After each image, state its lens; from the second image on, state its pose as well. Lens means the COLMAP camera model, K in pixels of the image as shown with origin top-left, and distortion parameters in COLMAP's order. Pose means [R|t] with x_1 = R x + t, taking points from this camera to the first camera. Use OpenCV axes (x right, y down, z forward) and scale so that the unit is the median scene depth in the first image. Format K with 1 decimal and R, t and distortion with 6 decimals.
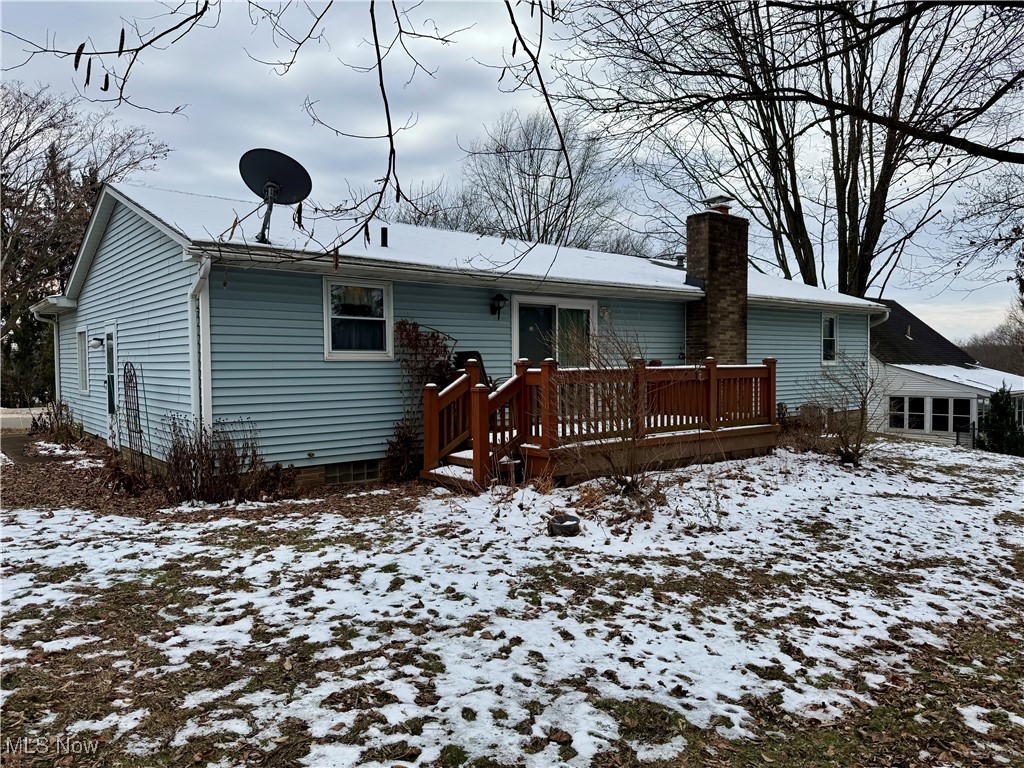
lens RADIAL K [[715.7, 0, 507.4], [0, 715.7, 385.6], [0, 0, 1]] dist [0.038098, -0.049867]
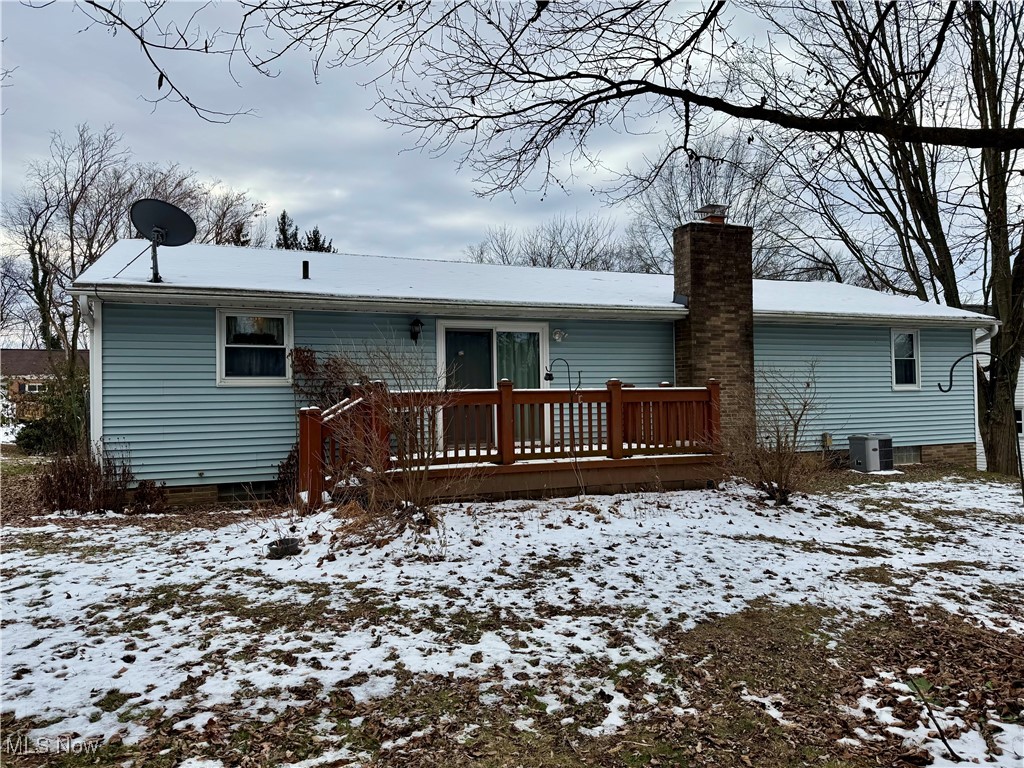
lens RADIAL K [[715.7, 0, 516.1], [0, 715.7, 378.9], [0, 0, 1]] dist [0.038098, -0.049867]
pose [[0.954445, -0.016957, -0.297904, 0.770279], [-0.000631, 0.998267, -0.058846, 0.026501], [0.298386, 0.056353, 0.952780, 0.165272]]
